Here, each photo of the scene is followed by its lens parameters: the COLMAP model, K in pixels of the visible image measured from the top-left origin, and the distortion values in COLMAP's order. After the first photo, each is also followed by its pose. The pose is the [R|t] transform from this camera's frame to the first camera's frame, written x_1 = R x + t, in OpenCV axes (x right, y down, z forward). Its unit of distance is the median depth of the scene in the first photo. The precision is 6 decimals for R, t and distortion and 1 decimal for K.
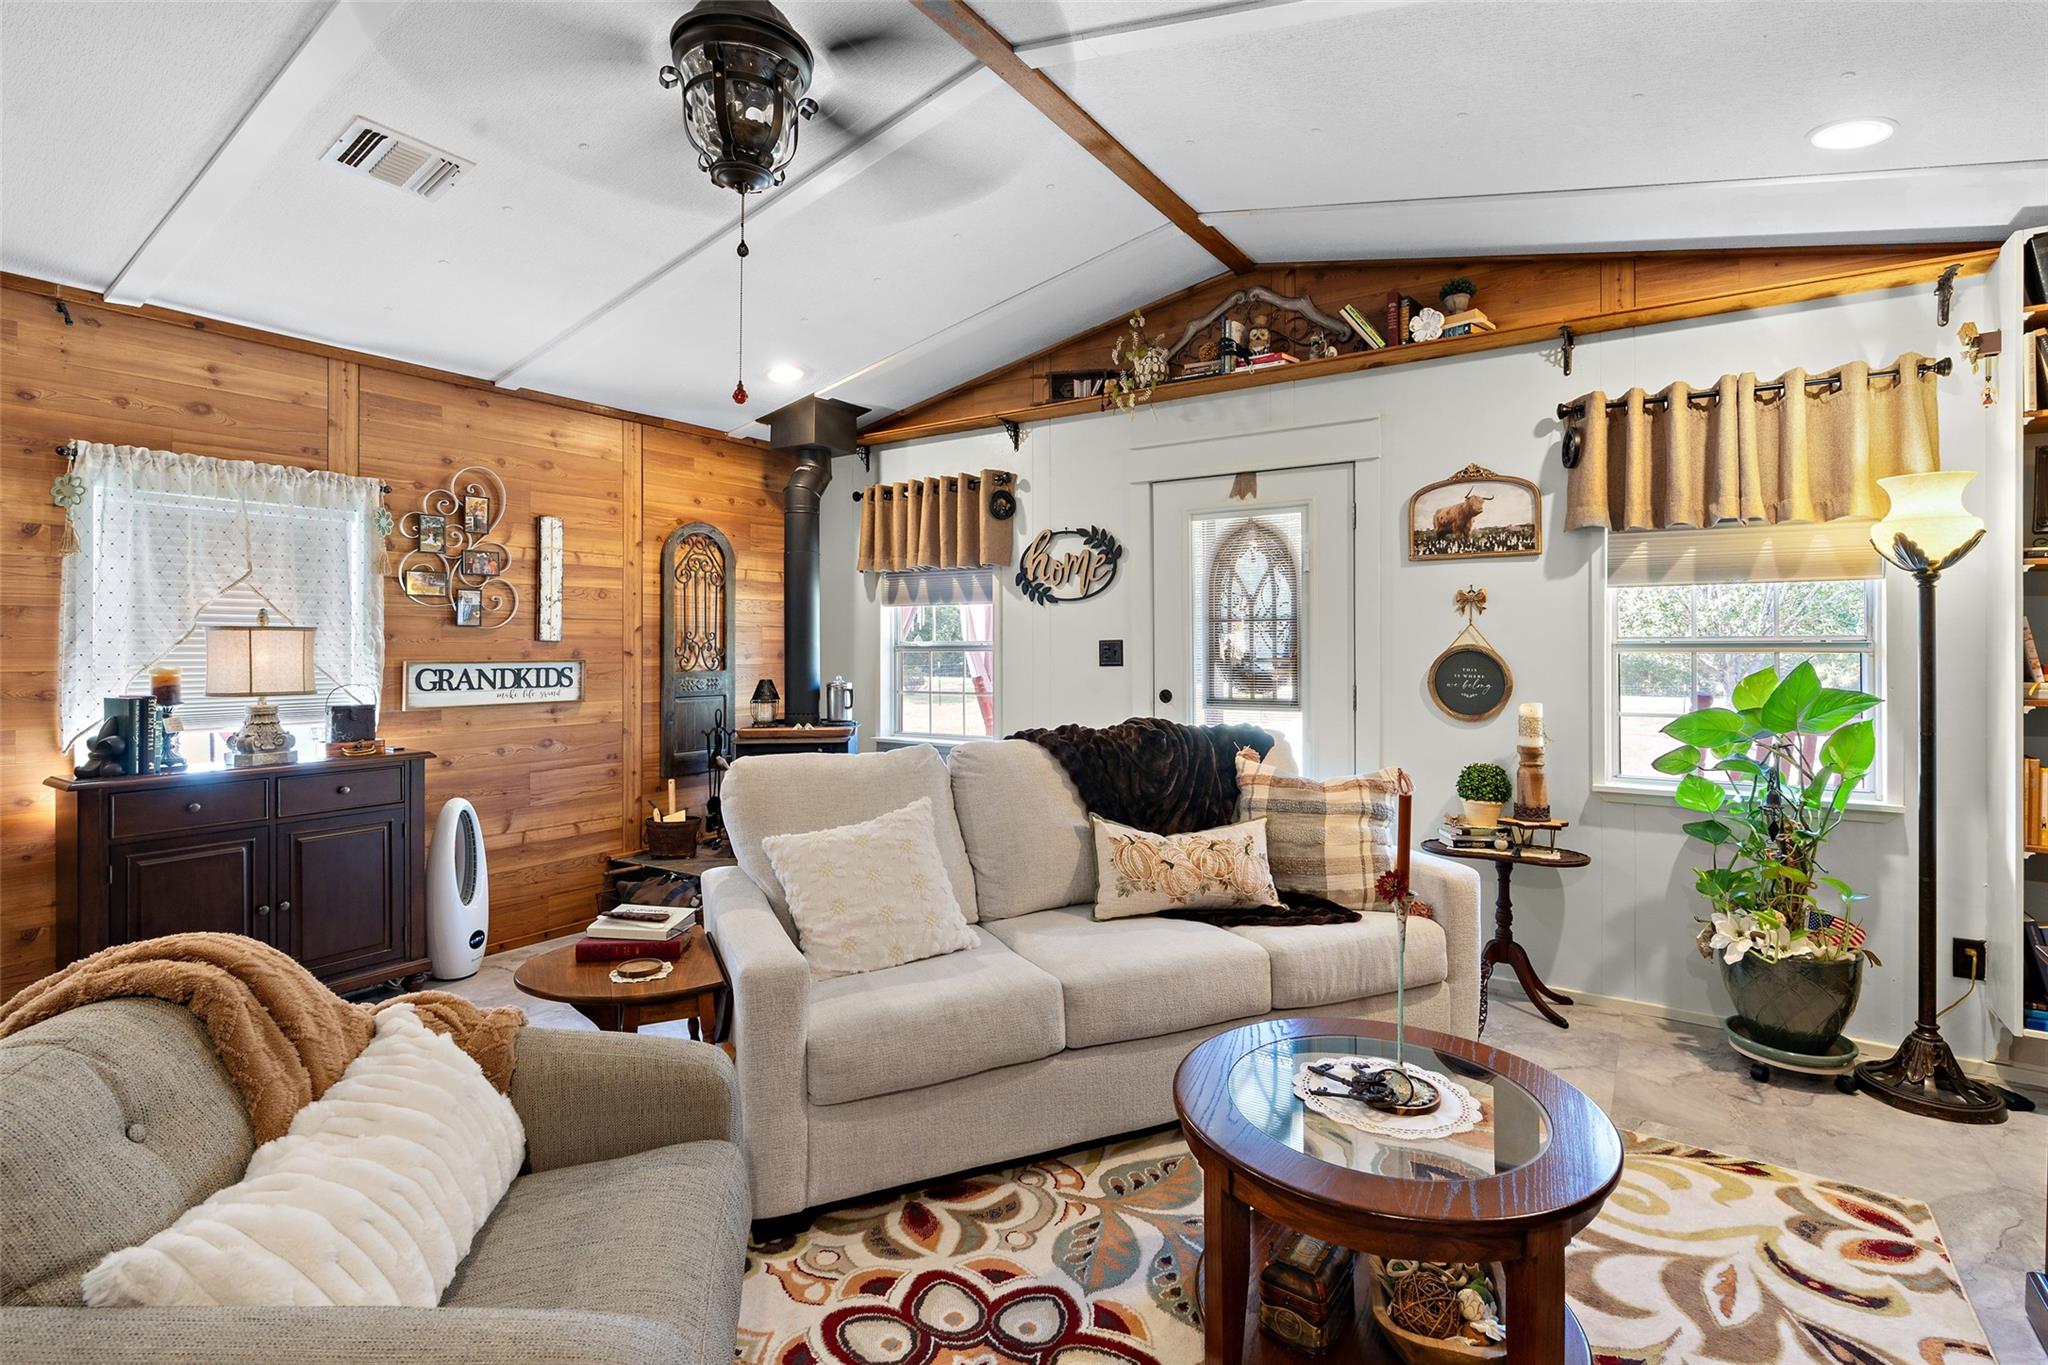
lens RADIAL K [[953.8, 0, 1026.5], [0, 953.8, 635.7], [0, 0, 1]] dist [-0.016509, 0.007583]
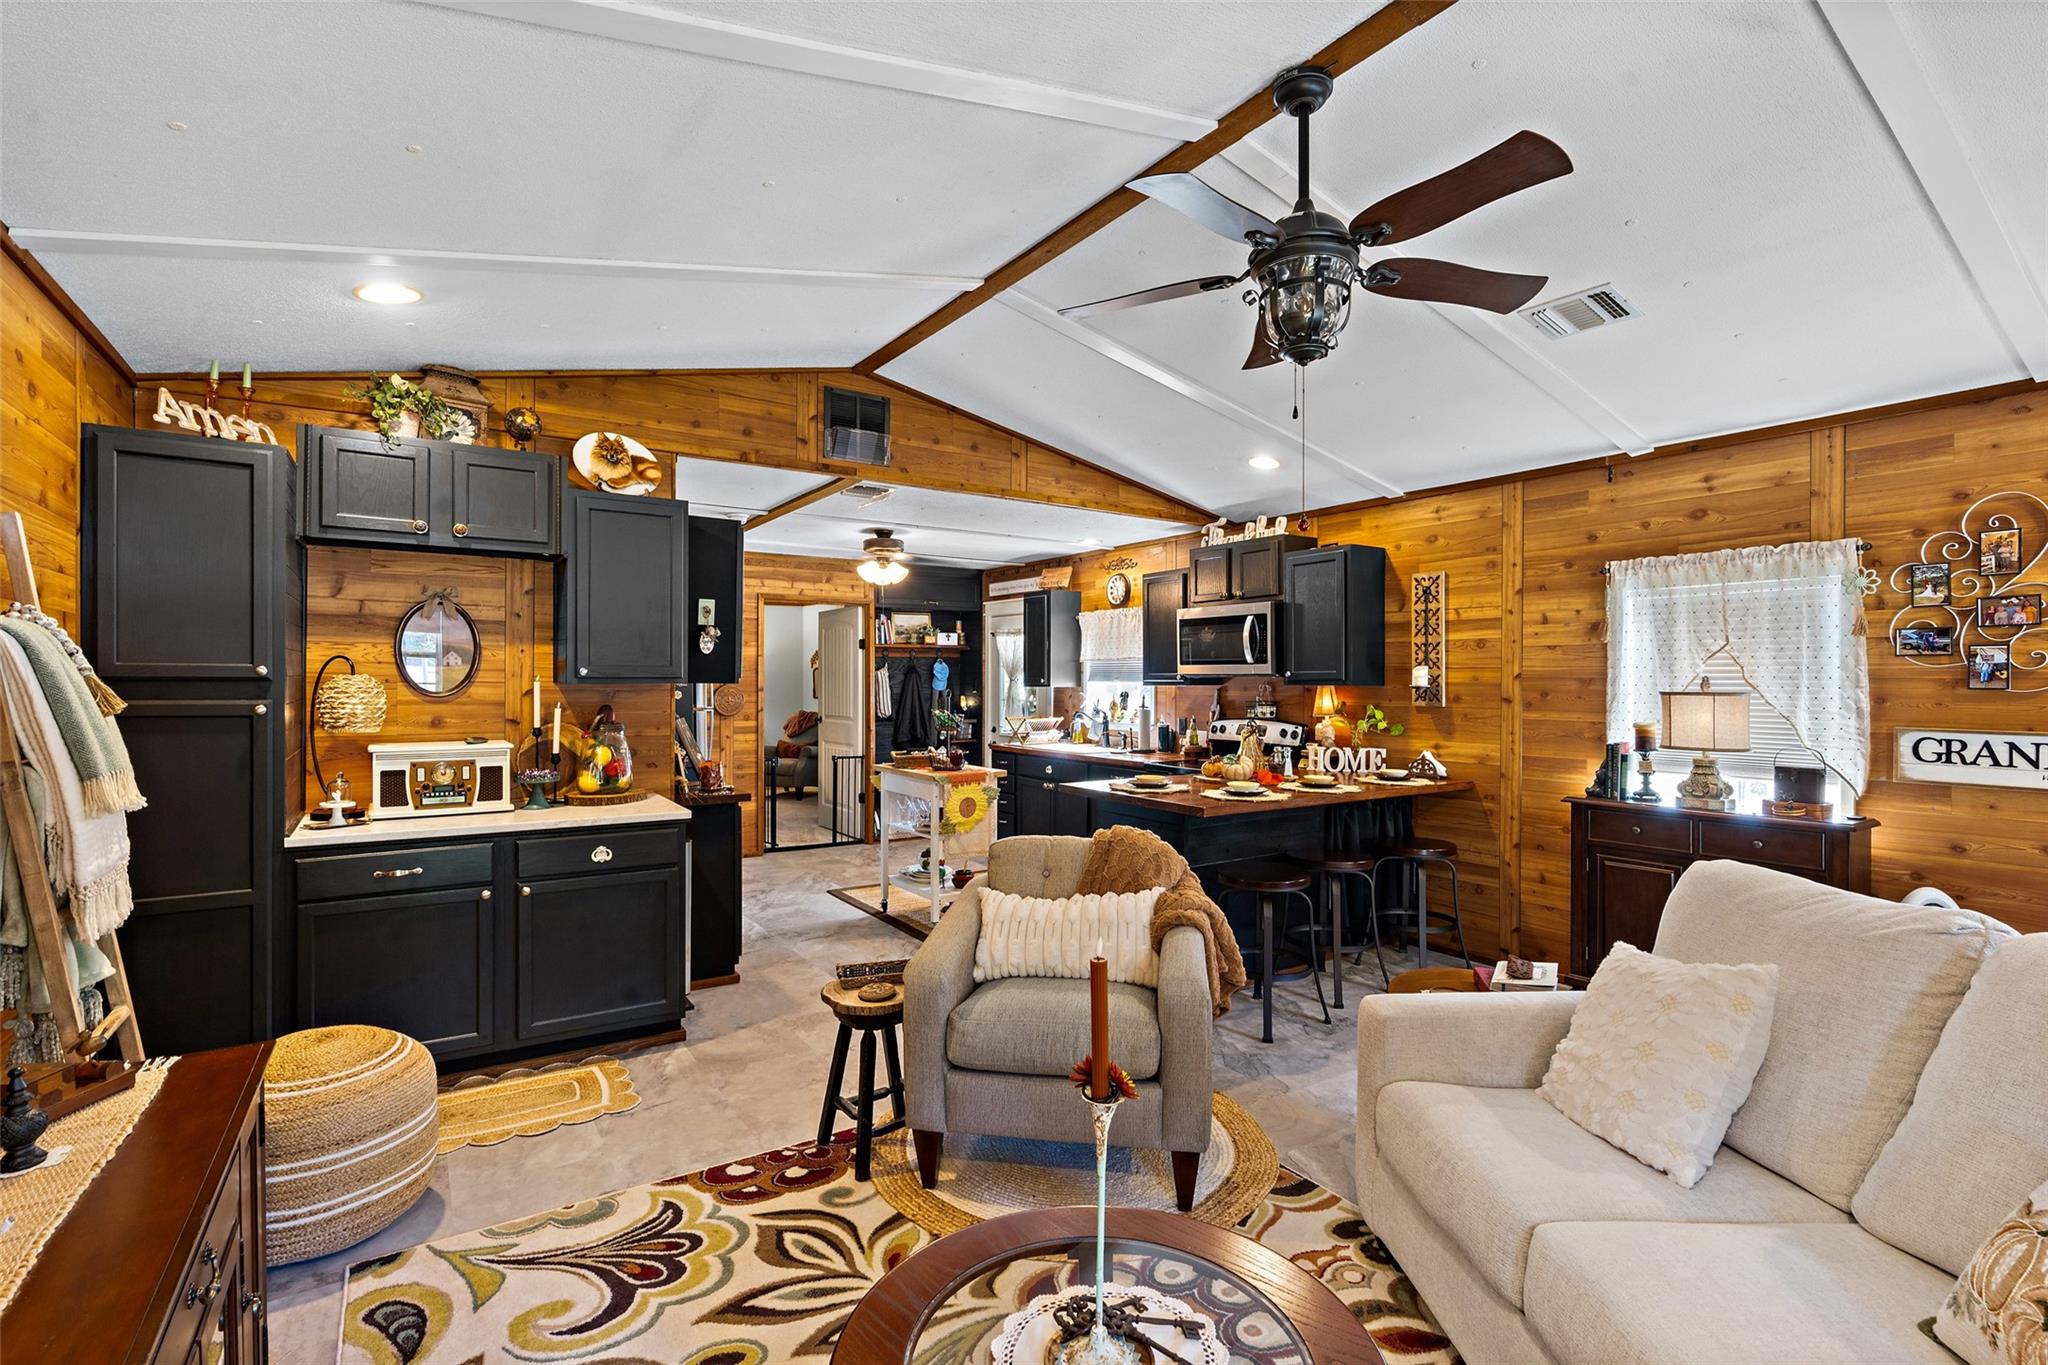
lens RADIAL K [[953.8, 0, 1023.4], [0, 953.8, 671.2], [0, 0, 1]] dist [-0.016509, 0.007583]
pose [[-0.389853, -0.010450, -0.920818, 0.492003], [0.004797, 0.999899, -0.013379, -0.018649], [0.920865, -0.009633, -0.389763, 0.543325]]
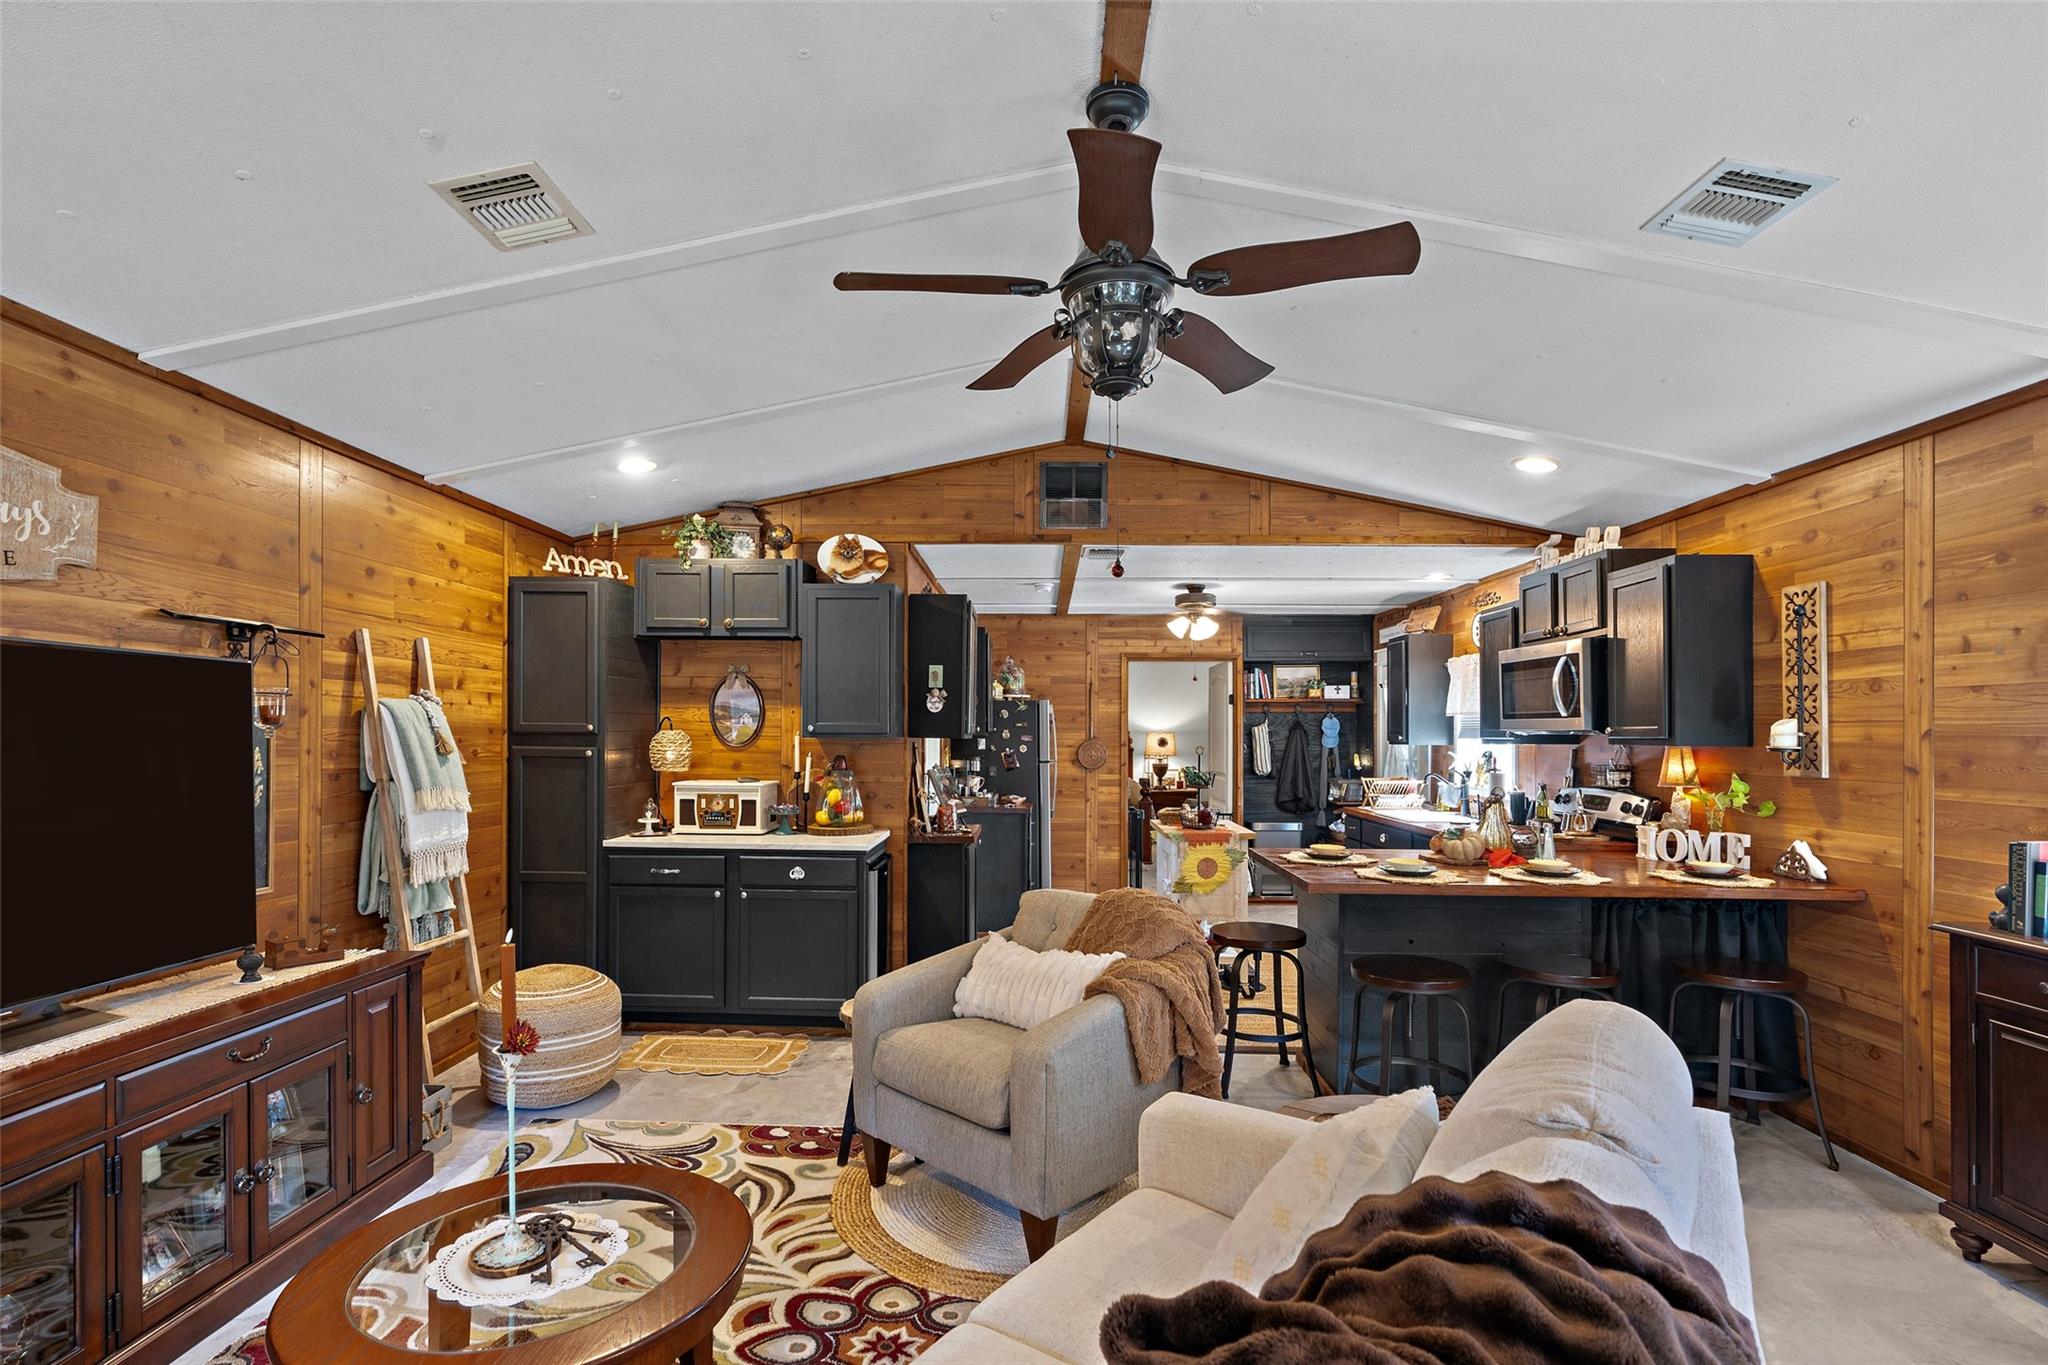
lens RADIAL K [[953.8, 0, 992.5], [0, 953.8, 732.3], [0, 0, 1]] dist [-0.016509, 0.007583]
pose [[-0.859122, -0.006675, -0.511727, 0.212368], [-0.002531, 0.999958, -0.008796, -0.018131], [0.511765, -0.006262, -0.859103, 0.907709]]
